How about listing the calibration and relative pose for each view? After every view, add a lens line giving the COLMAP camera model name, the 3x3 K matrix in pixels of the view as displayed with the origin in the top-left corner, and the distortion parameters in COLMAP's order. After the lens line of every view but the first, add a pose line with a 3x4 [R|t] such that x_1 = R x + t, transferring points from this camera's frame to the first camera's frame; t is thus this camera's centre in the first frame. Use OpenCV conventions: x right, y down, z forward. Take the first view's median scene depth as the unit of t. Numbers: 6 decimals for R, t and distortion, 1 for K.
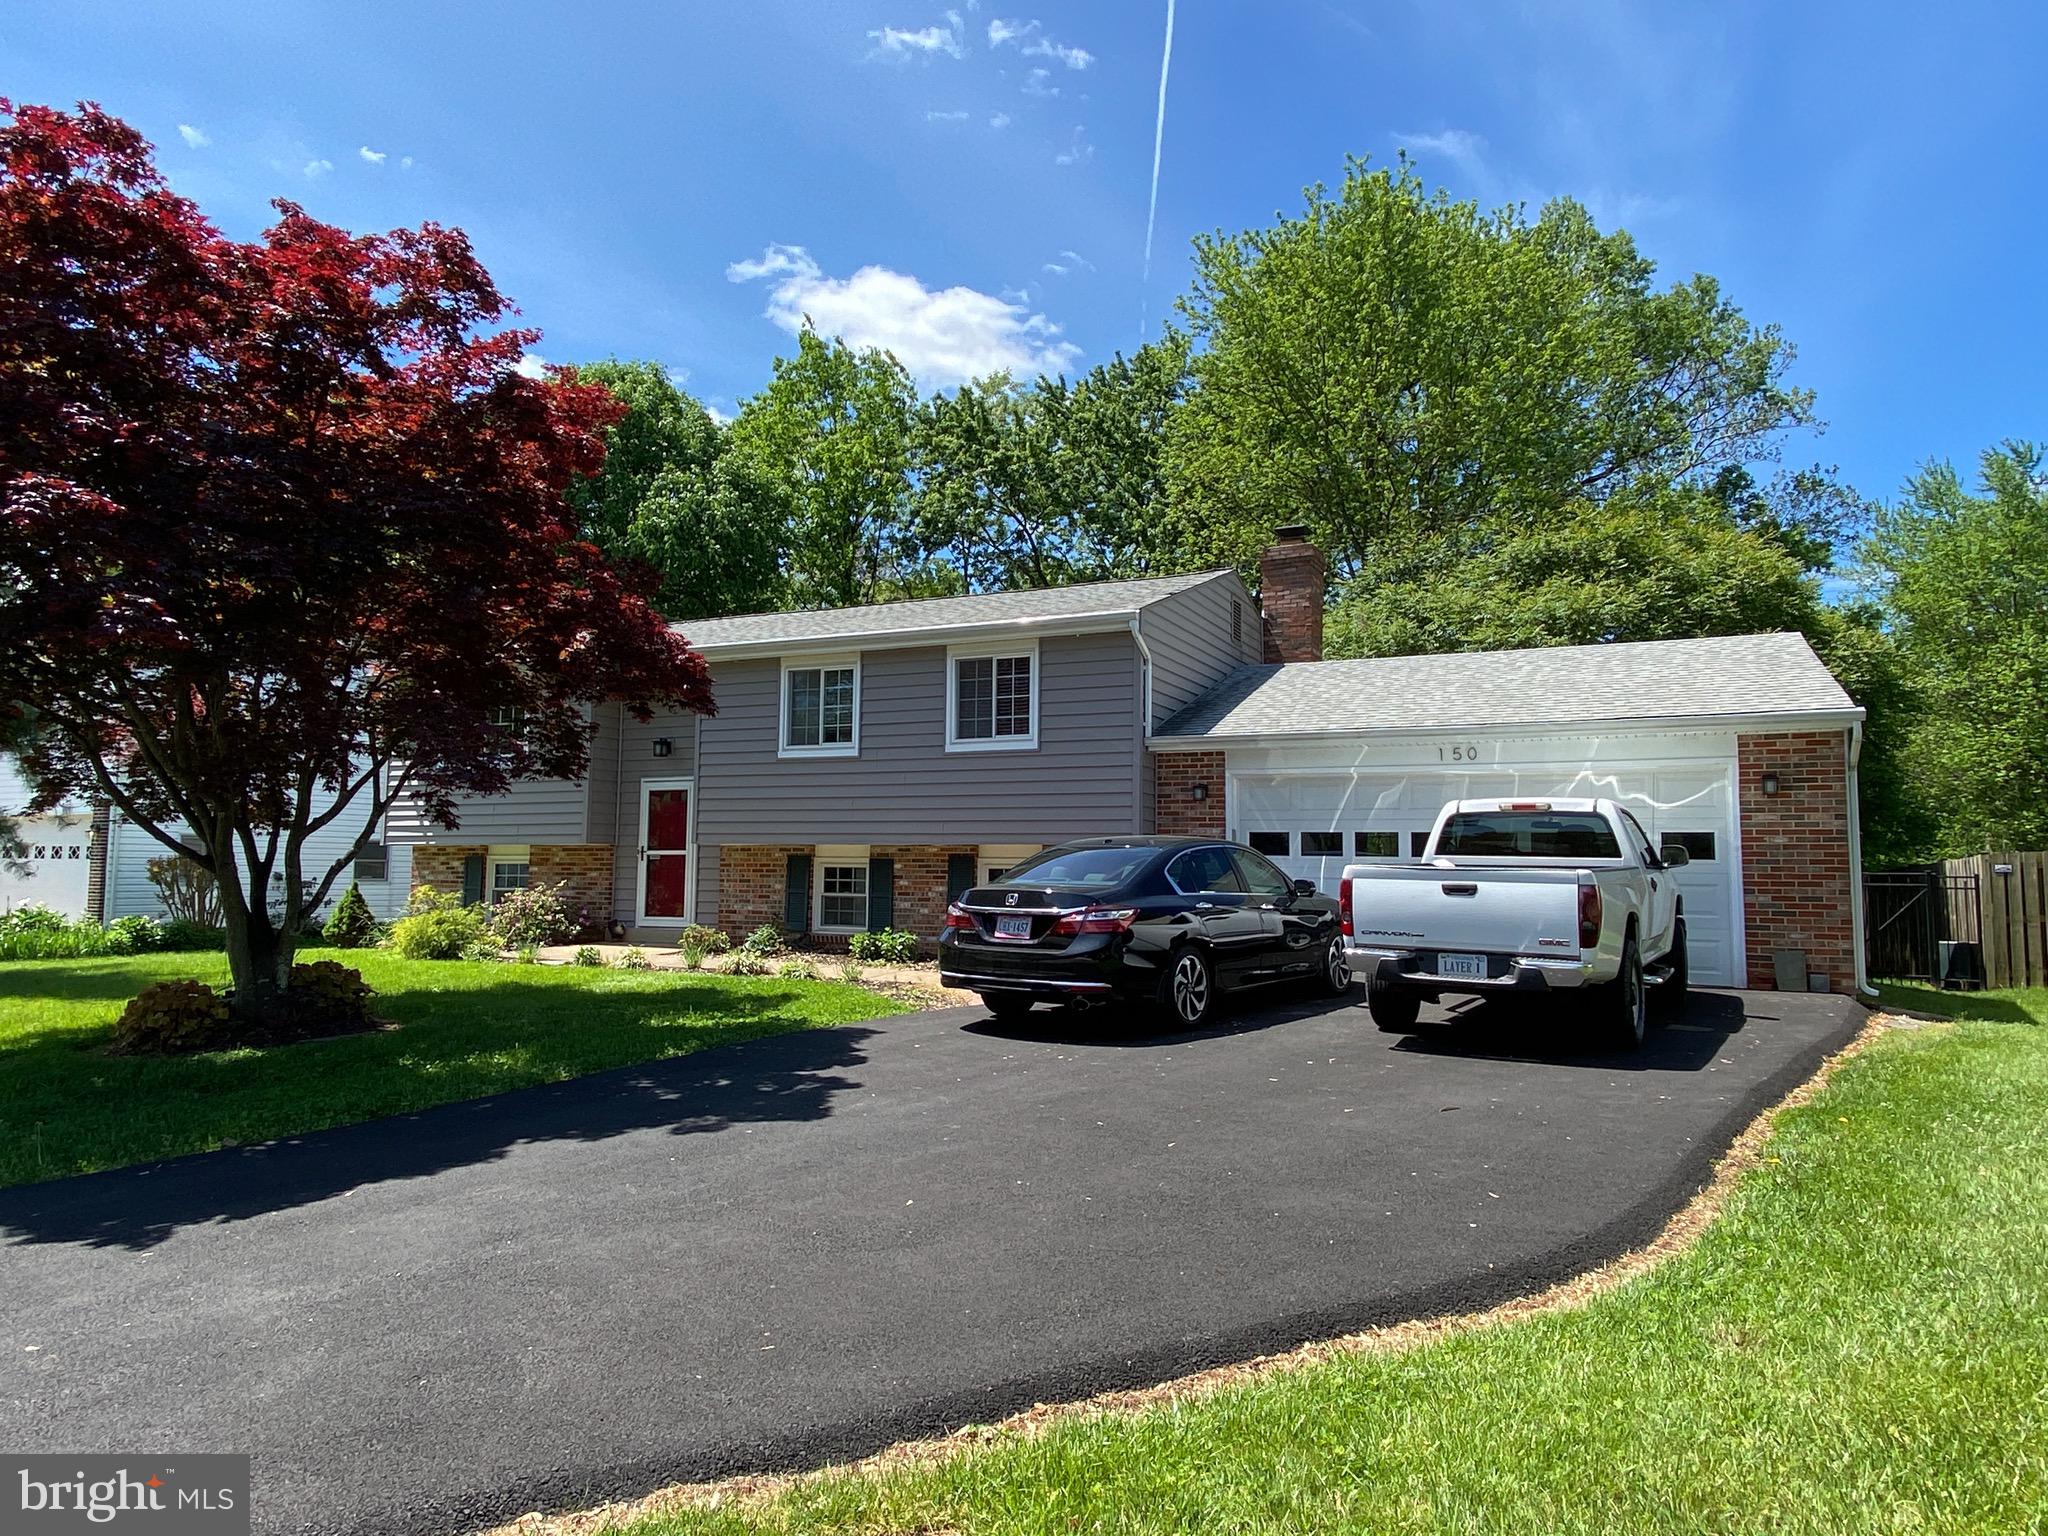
lens RADIAL K [[1262.4, 0, 1024.0], [0, 1262.4, 768.0], [0, 0, 1]] dist [0.004739, 0.000638]
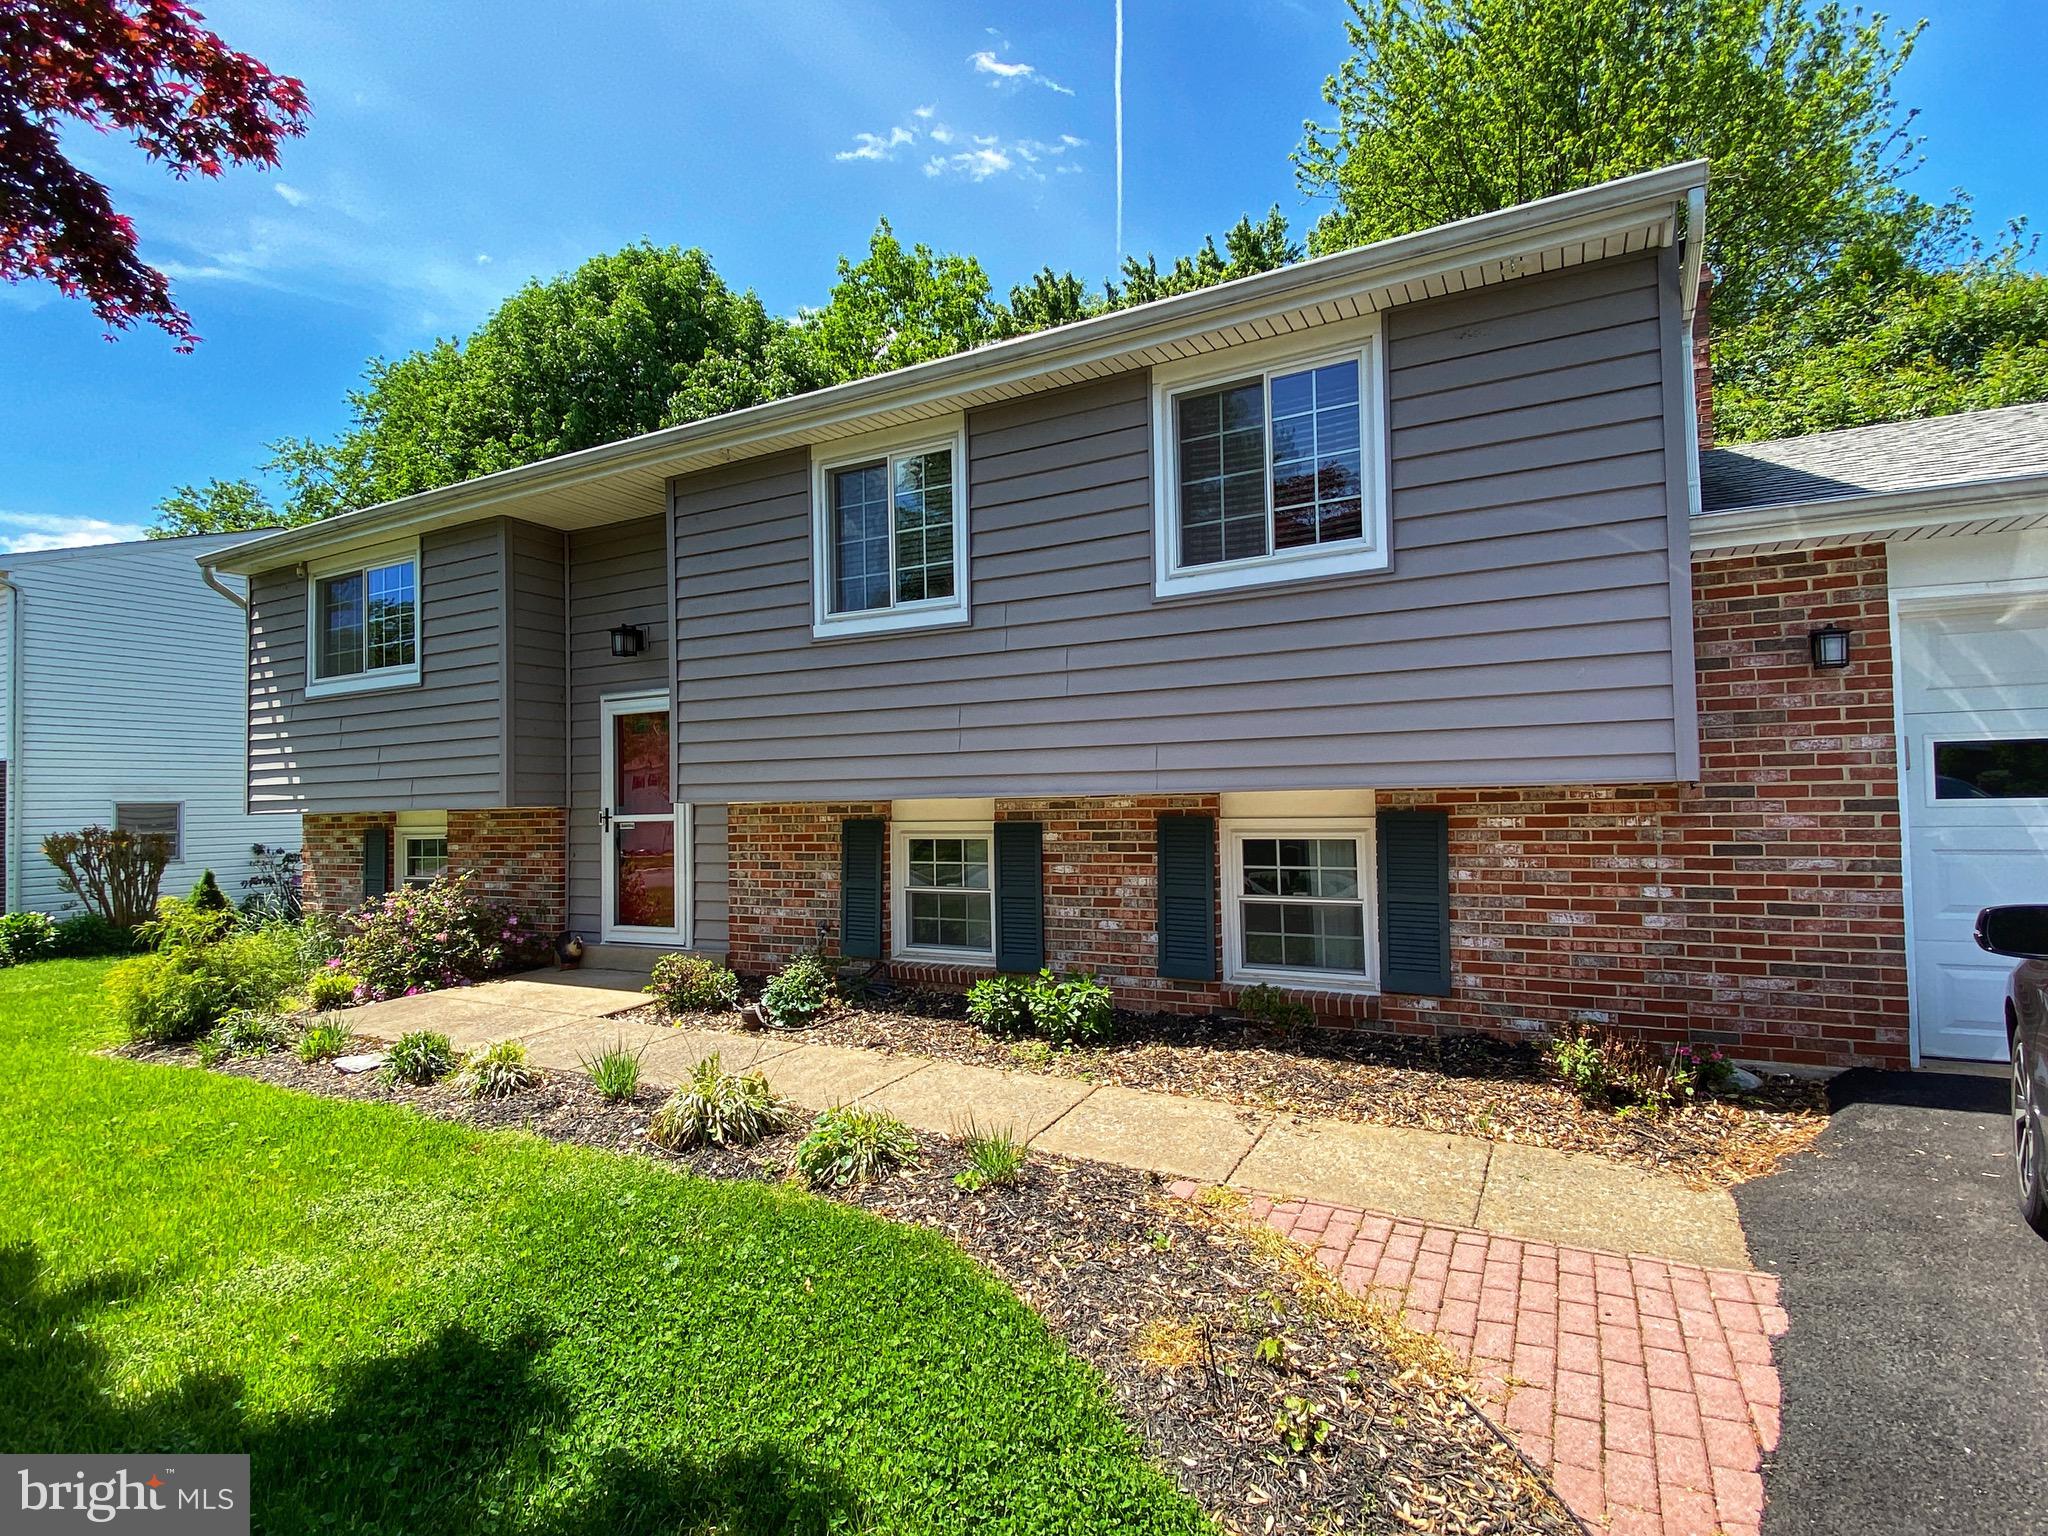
lens RADIAL K [[1033.2, 0, 1024.0], [0, 1033.2, 768.0], [0, 0, 1]] dist [0.024492, -0.000026]
pose [[0.998368, -0.031673, -0.047520, -0.085882], [0.033958, 0.998267, 0.048068, 0.027758], [0.045915, -0.049603, 0.997713, 0.553797]]
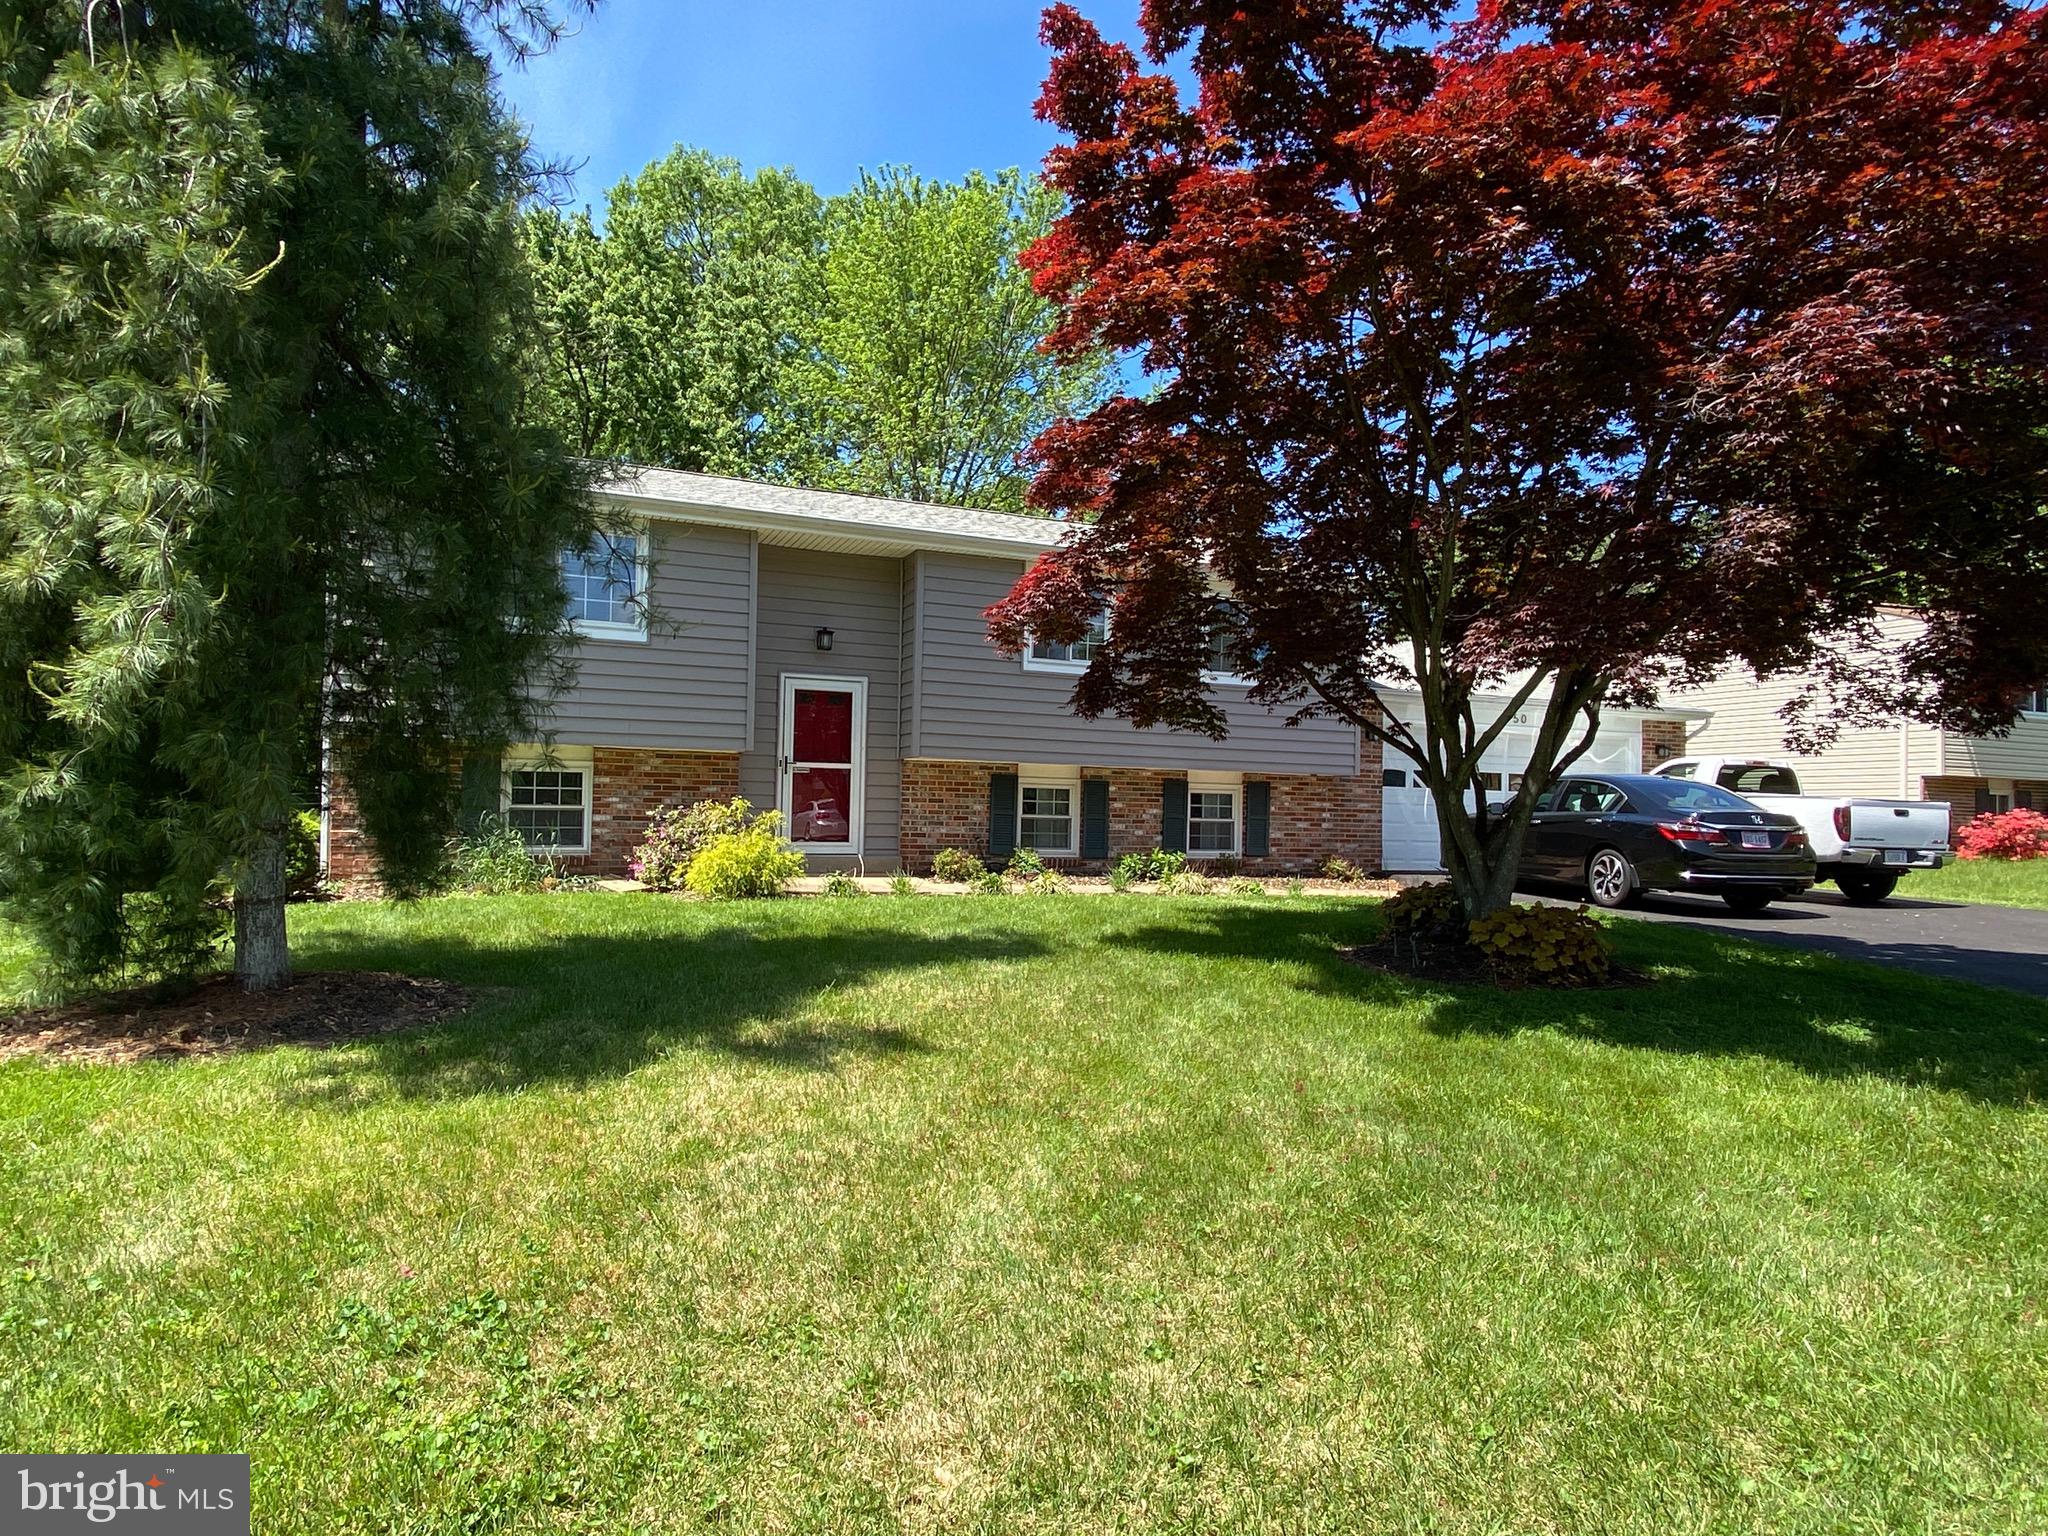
lens RADIAL K [[1262.4, 0, 1024.0], [0, 1262.4, 768.0], [0, 0, 1]] dist [0.004739, 0.000638]
pose [[0.643865, 0.033706, 0.764397, -0.880477], [-0.076499, 0.996859, 0.020480, 0.043831], [-0.761306, -0.071662, 0.644421, 0.382959]]
